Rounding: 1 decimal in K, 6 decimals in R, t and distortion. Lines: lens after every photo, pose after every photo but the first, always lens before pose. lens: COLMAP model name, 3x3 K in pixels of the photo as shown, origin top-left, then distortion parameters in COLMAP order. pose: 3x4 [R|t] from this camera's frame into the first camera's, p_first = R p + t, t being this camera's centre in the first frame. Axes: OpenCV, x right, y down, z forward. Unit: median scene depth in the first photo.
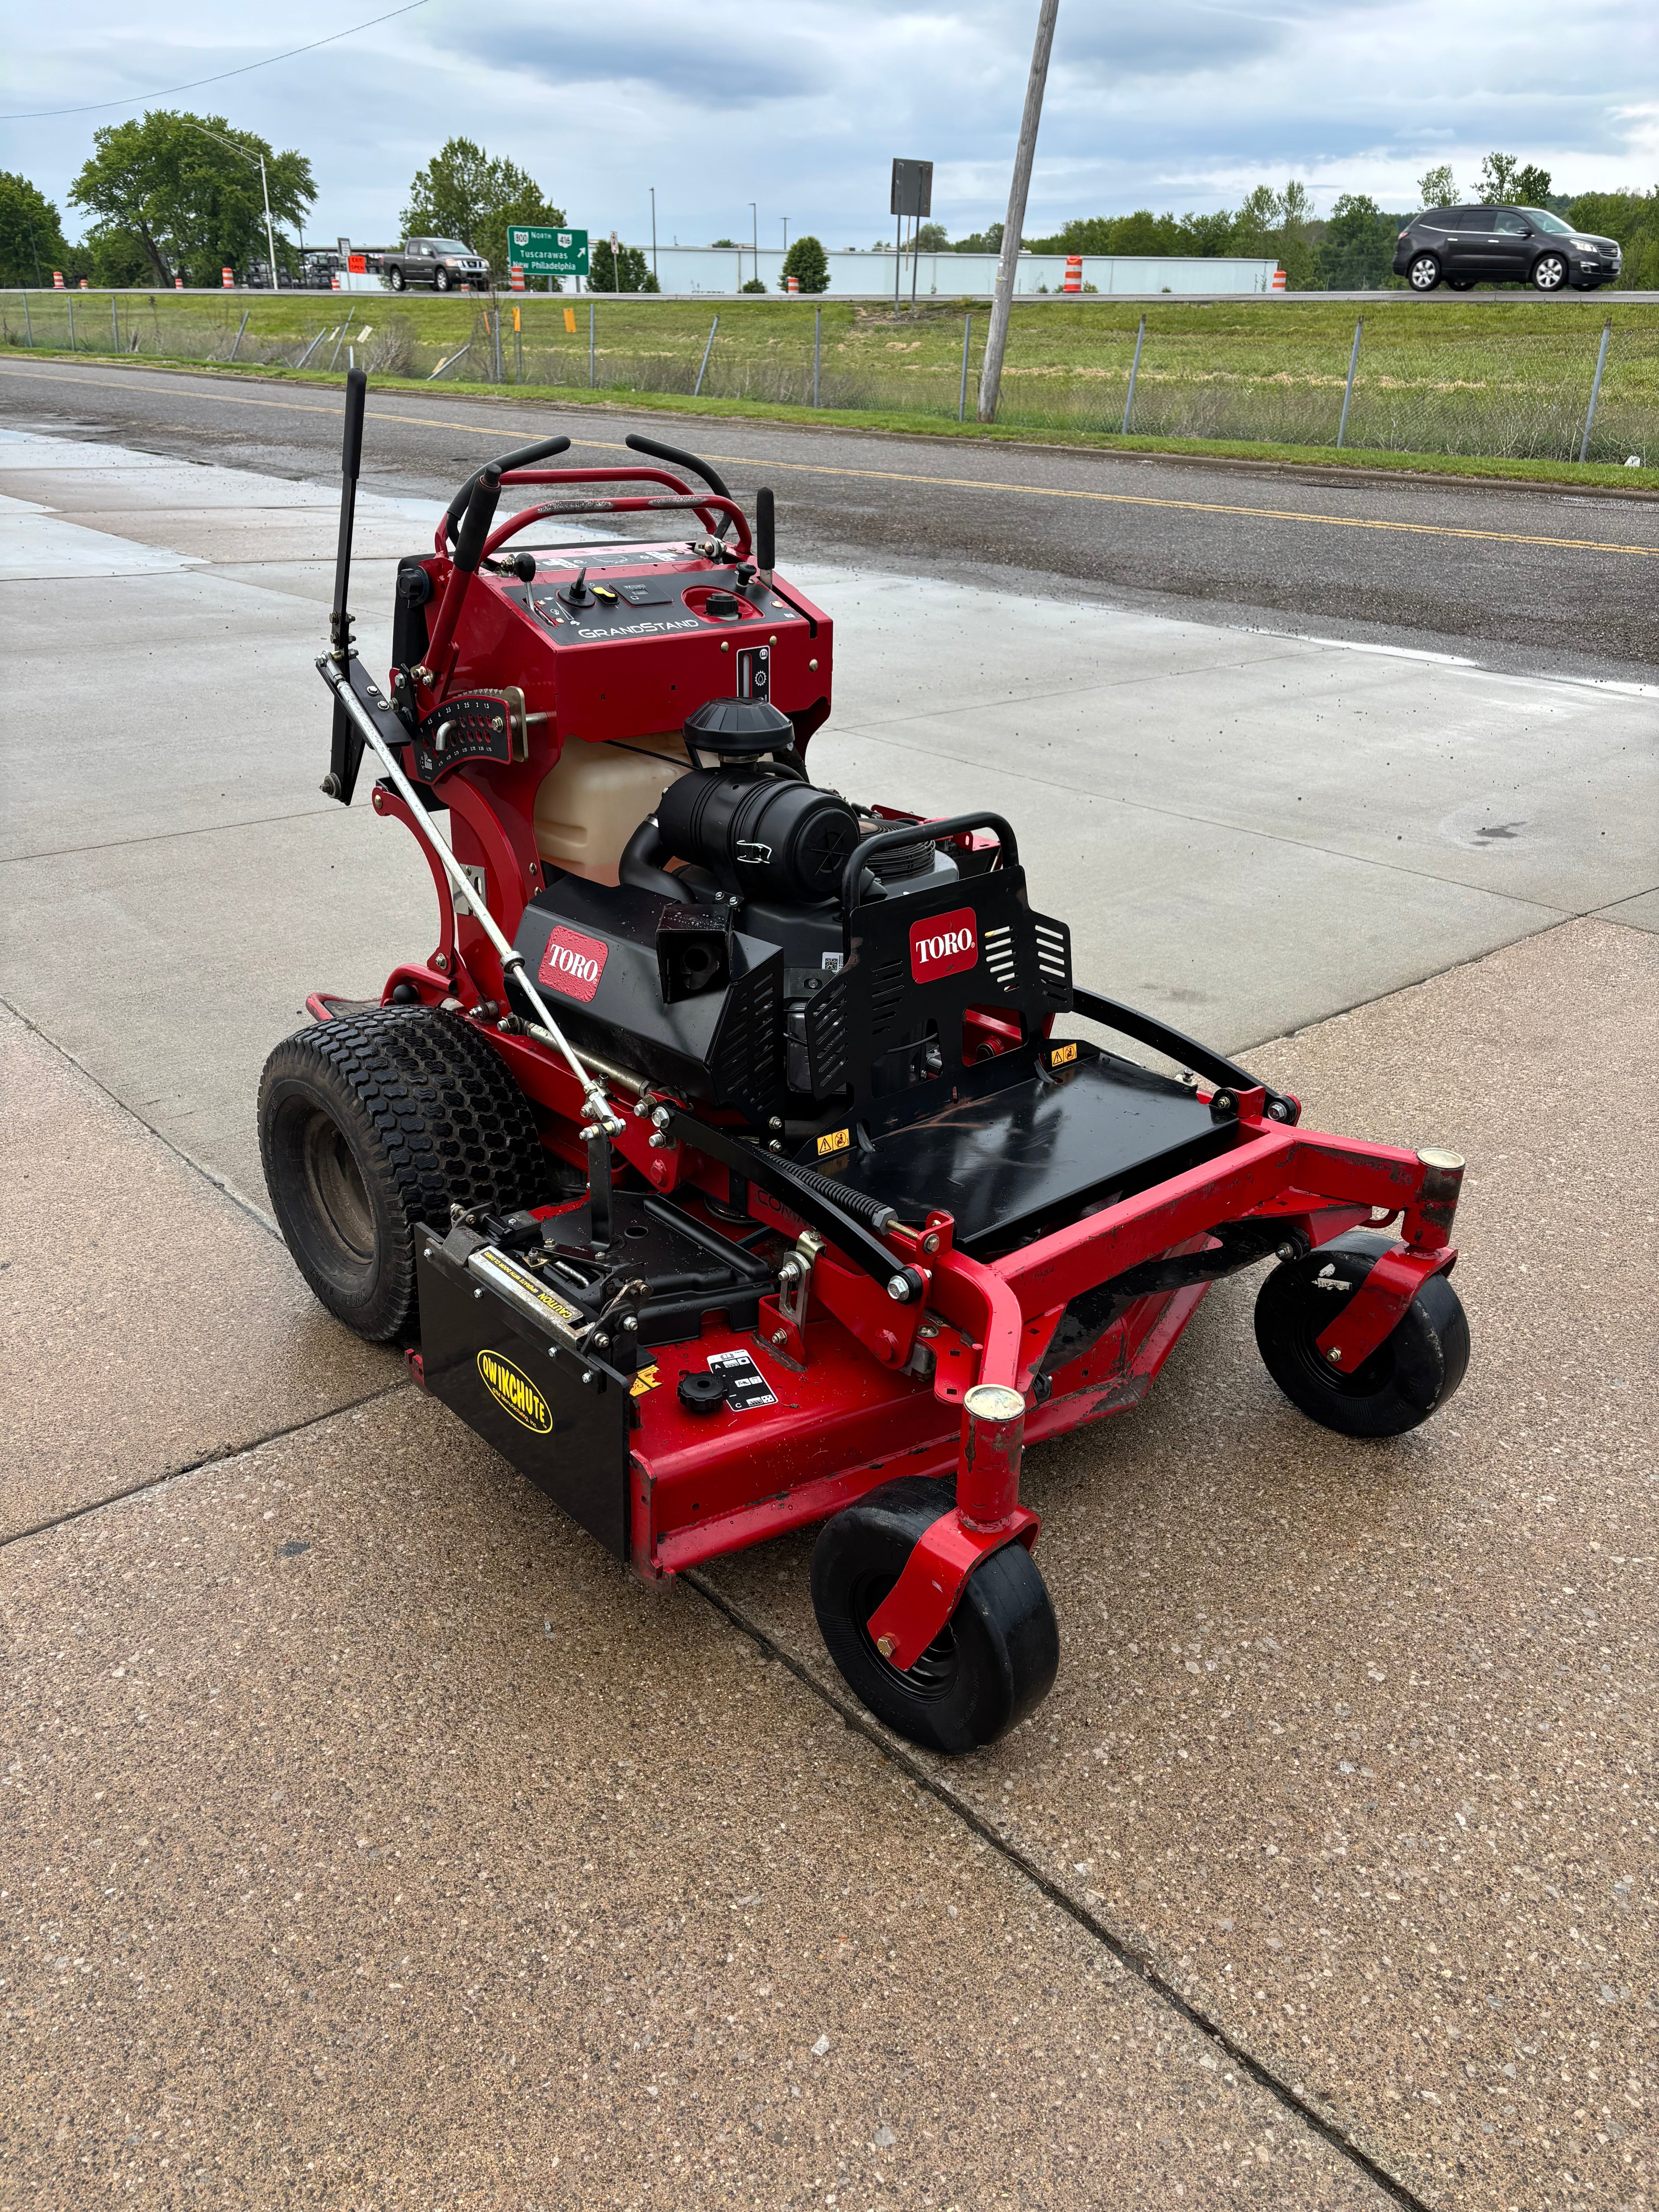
lens RADIAL K [[1649.9, 0, 824.2], [0, 1649.9, 1117.7], [0, 0, 1]] dist [0.073184, -0.085300]
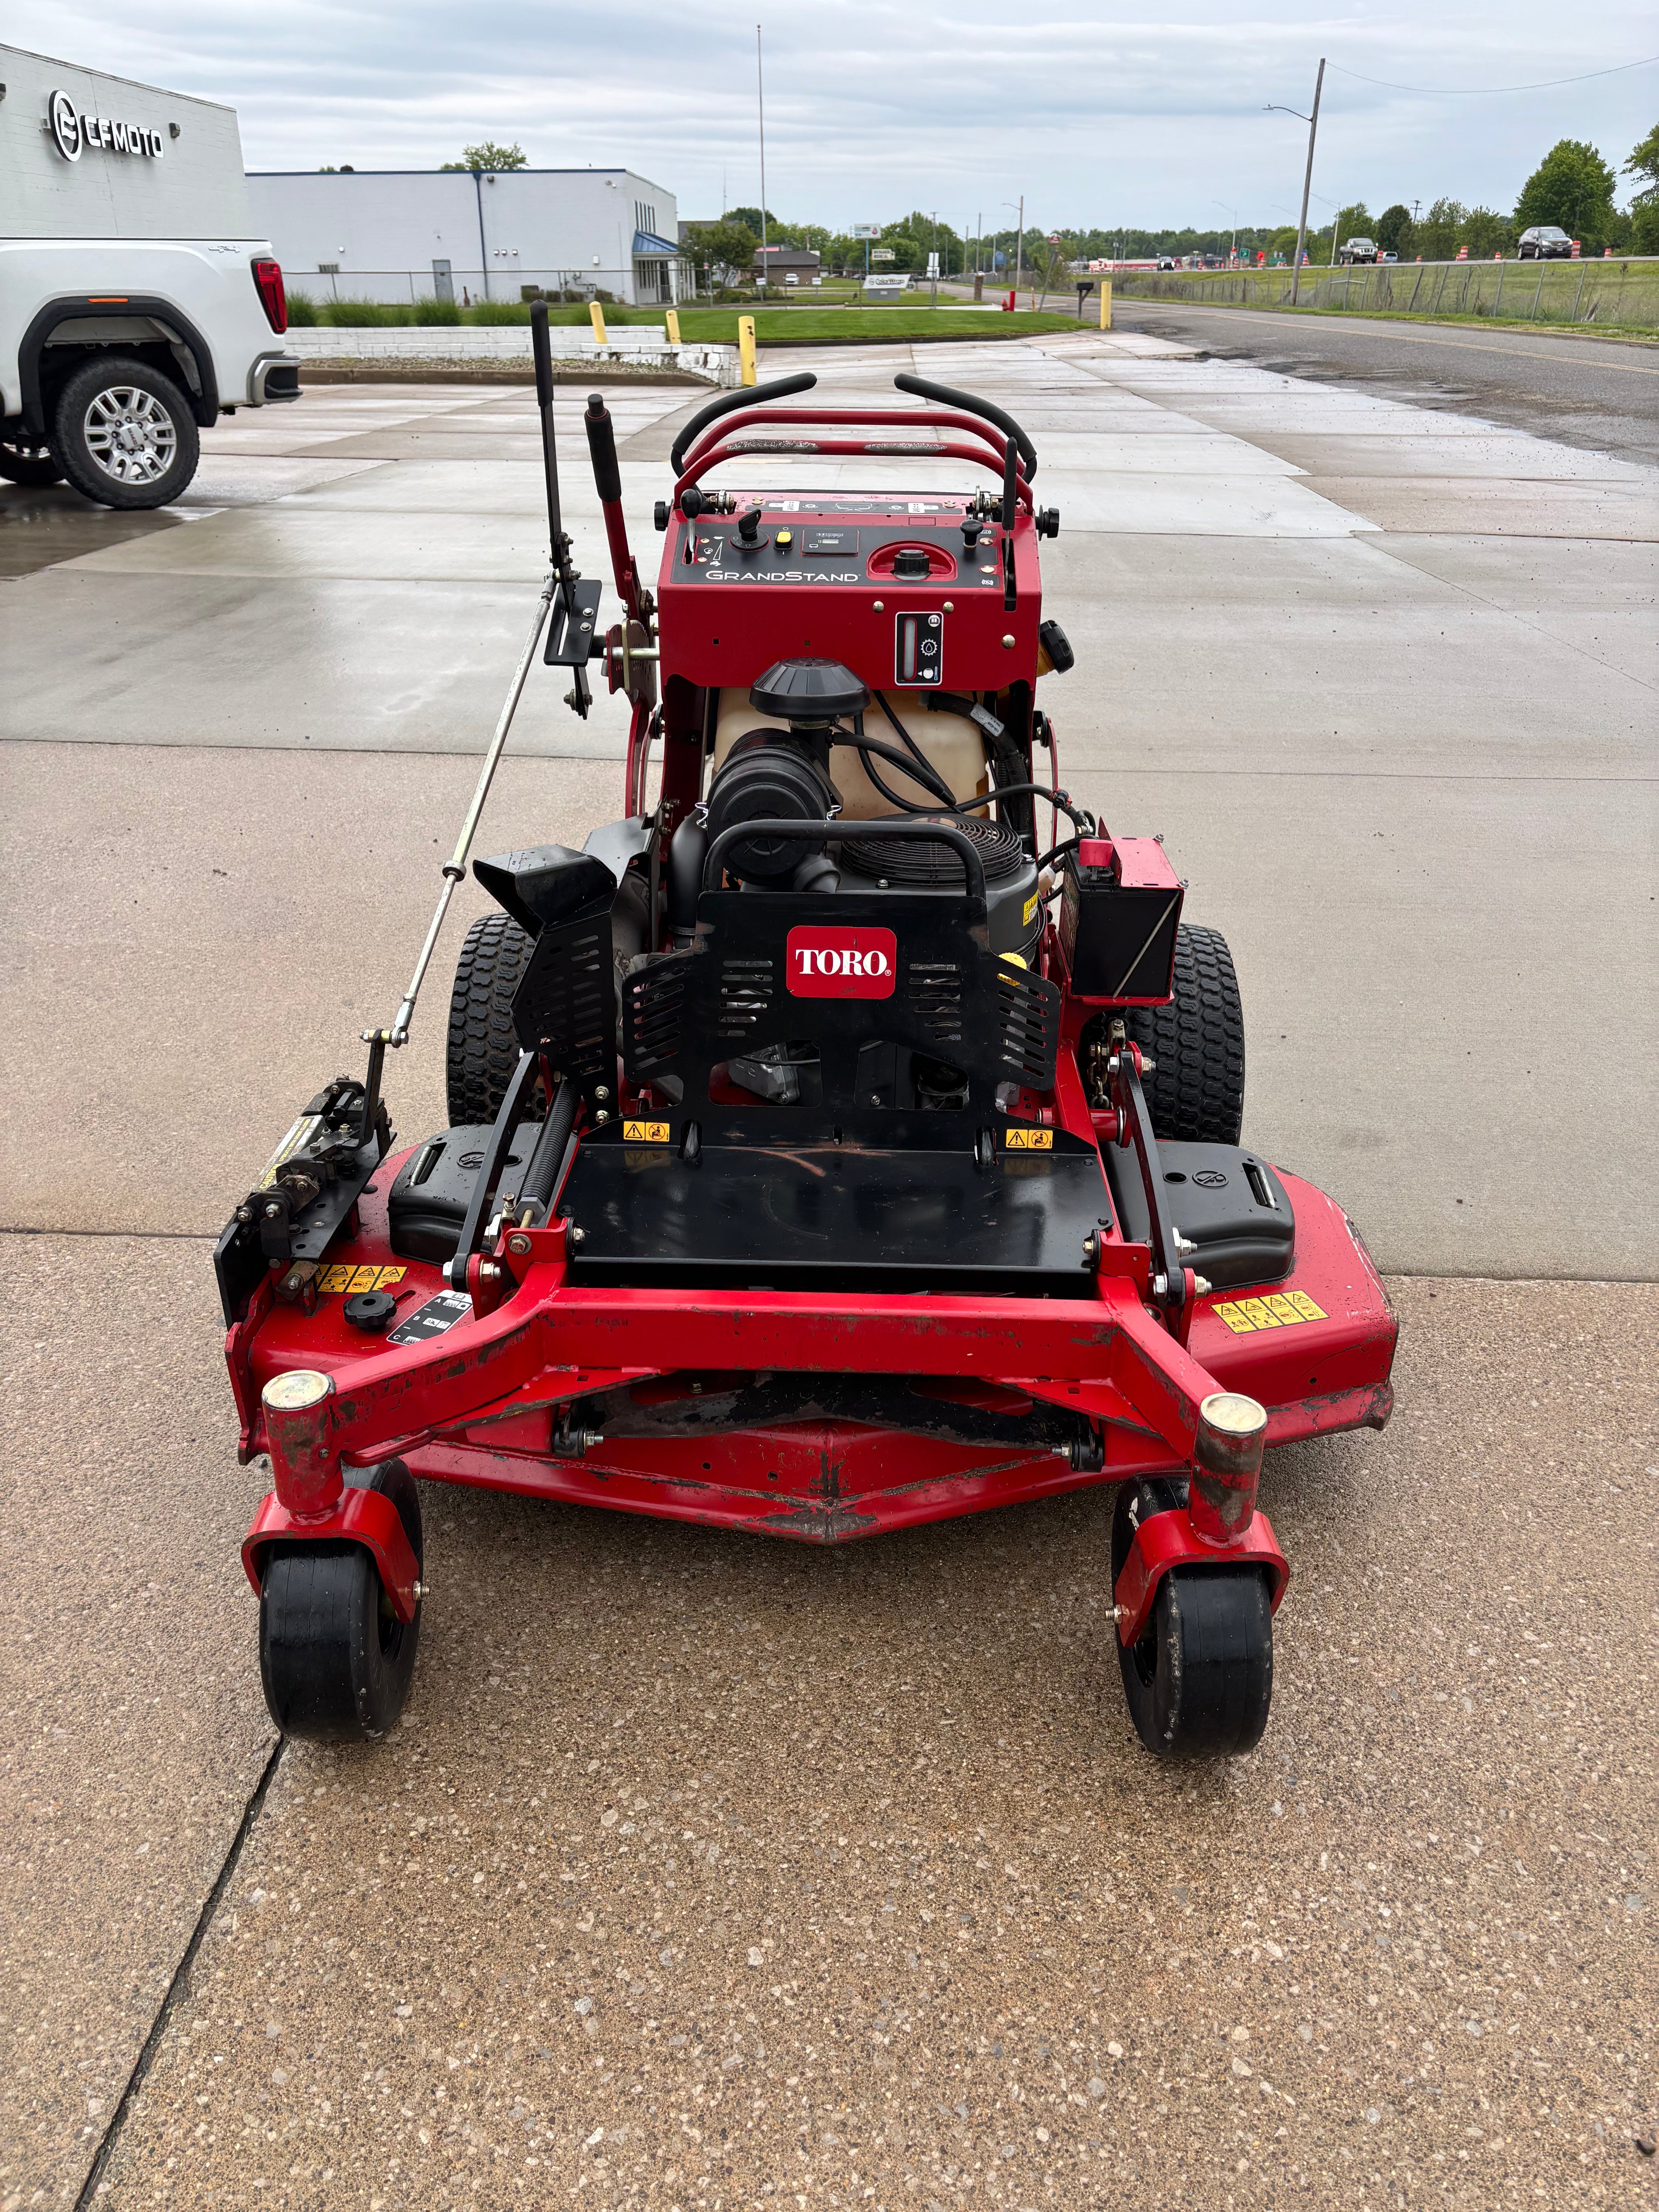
lens RADIAL K [[1649.9, 0, 824.2], [0, 1649.9, 1117.7], [0, 0, 1]] dist [0.073184, -0.085300]
pose [[0.722371, 0.297587, -0.624197, 0.600481], [-0.282652, 0.950881, 0.126226, -0.127053], [0.631101, 0.085248, 0.771002, 0.306696]]
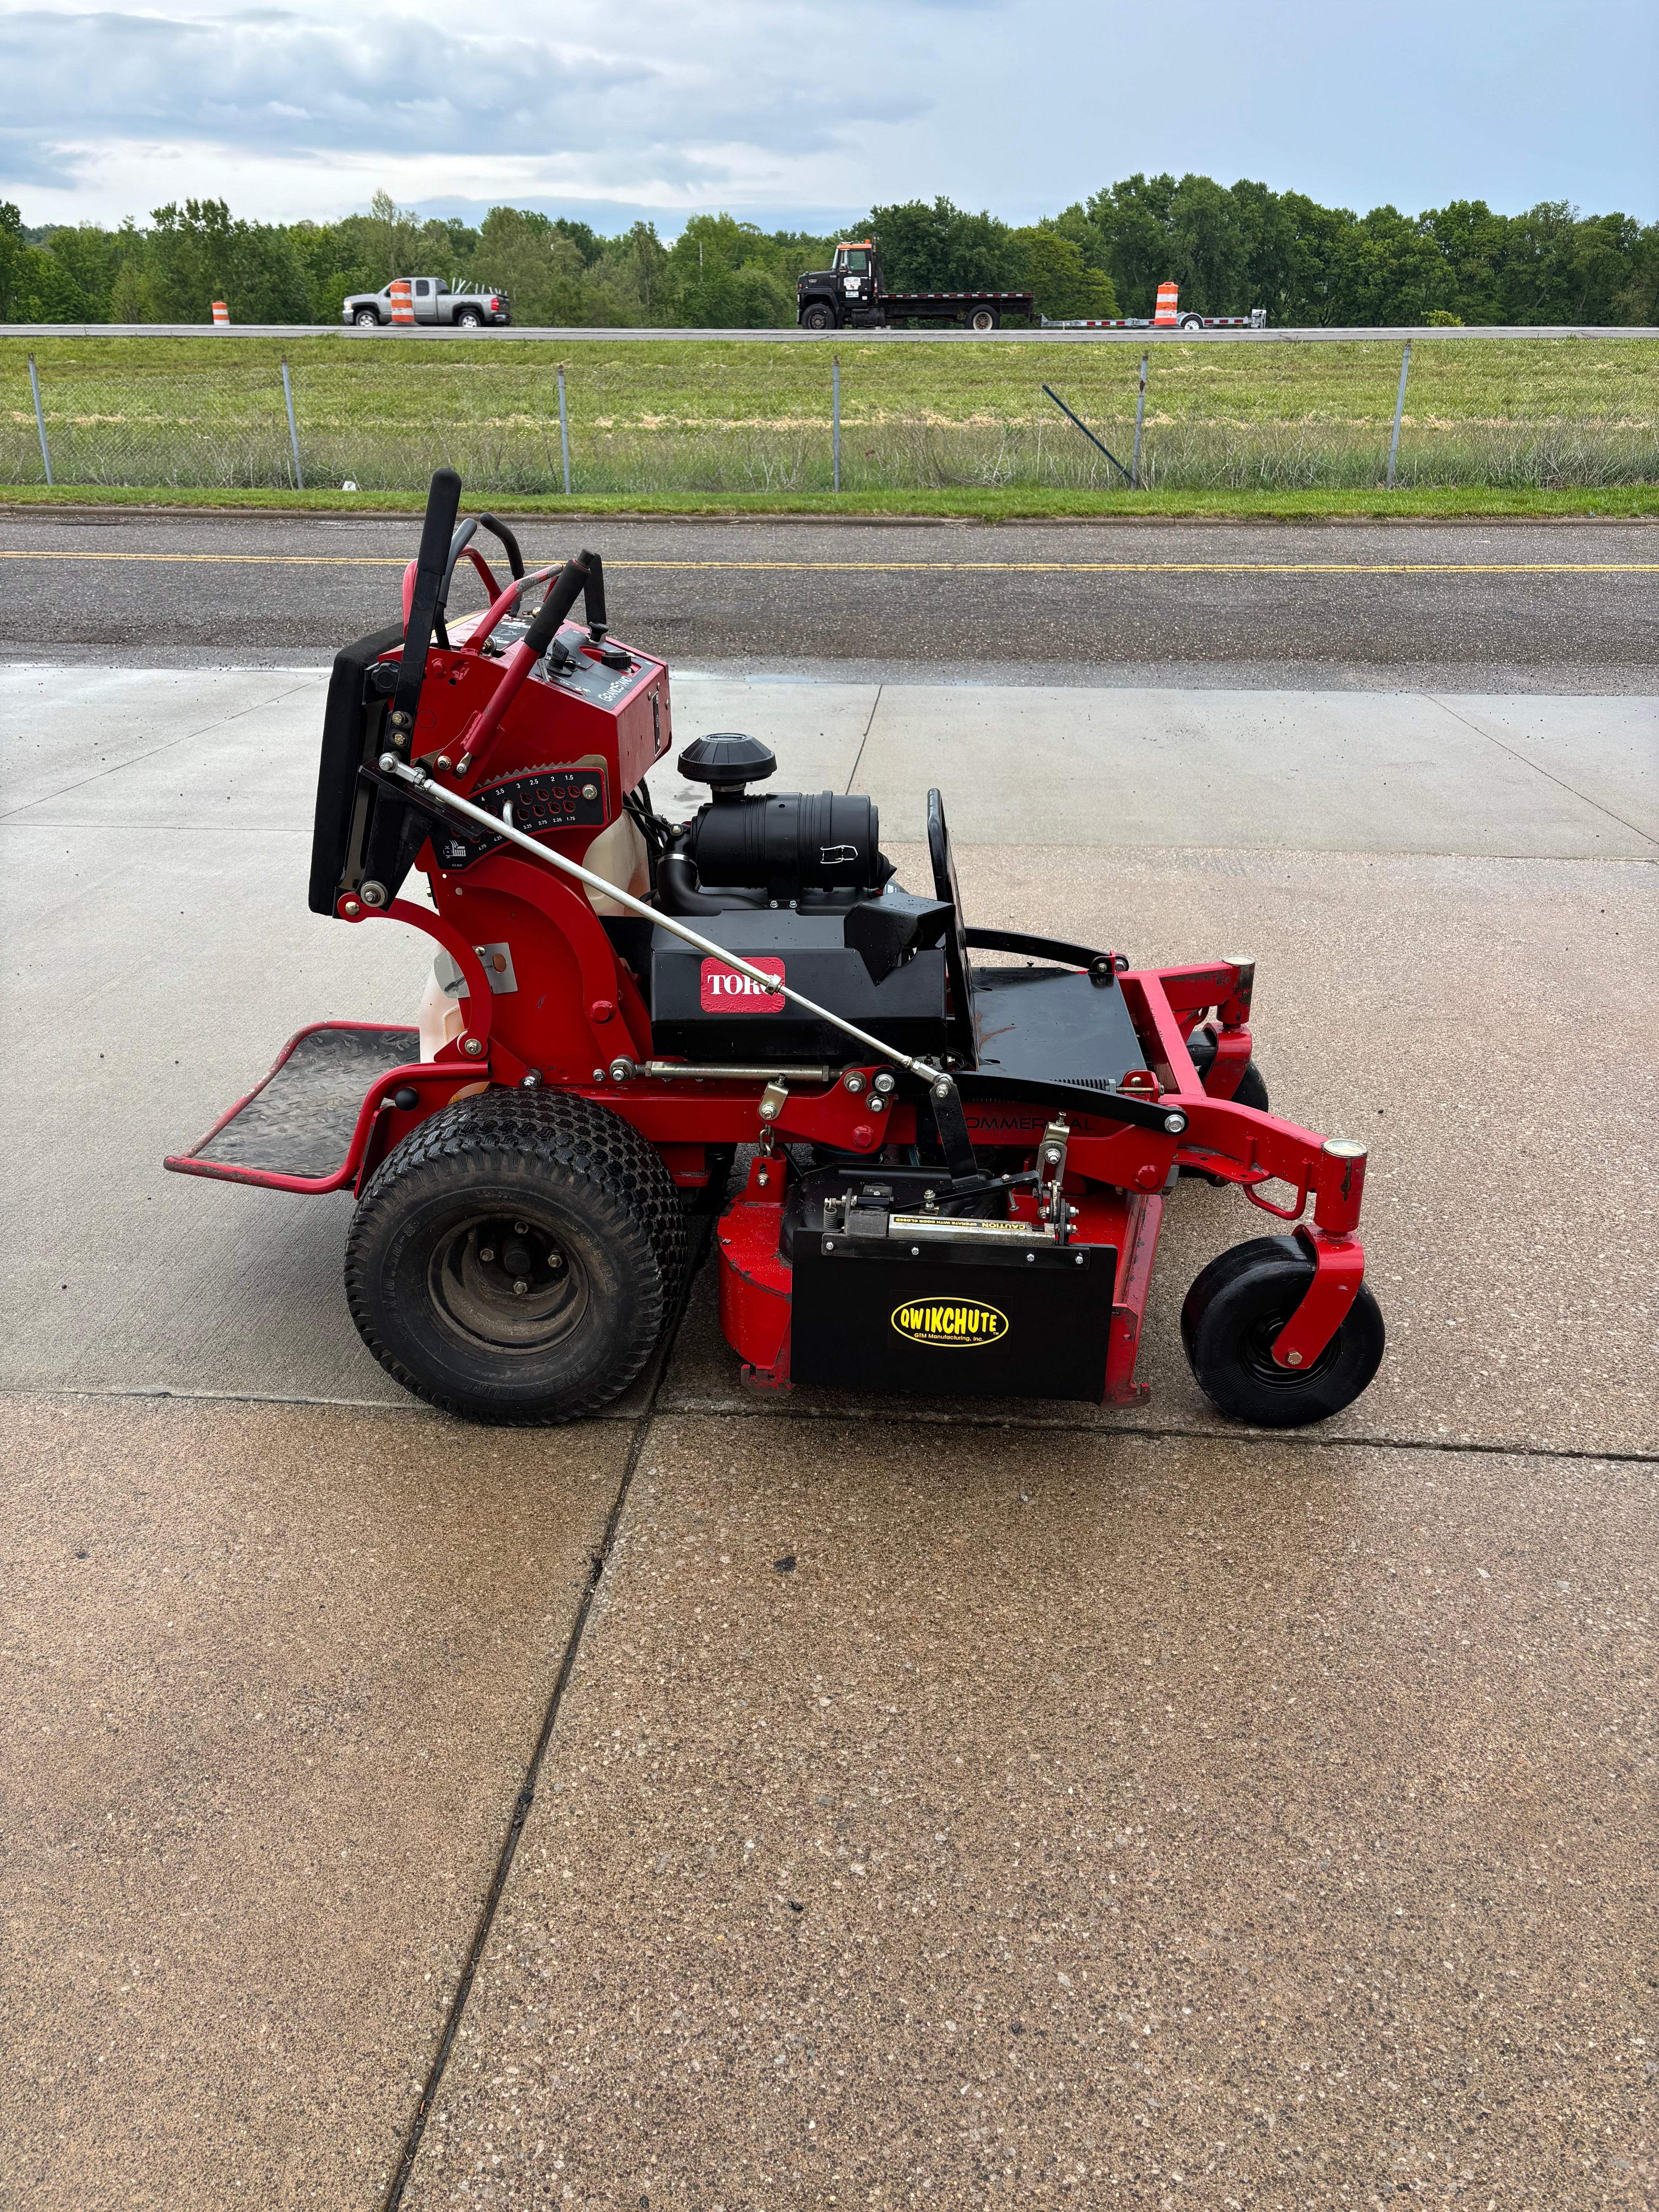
lens RADIAL K [[1652.1, 0, 844.0], [0, 1652.1, 1102.3], [0, 0, 1]] dist [0.074550, -0.091761]
pose [[0.705037, -0.293794, 0.645452, -0.745642], [0.307961, 0.946692, 0.094520, -0.090694], [-0.638814, 0.132134, 0.757930, 0.115725]]
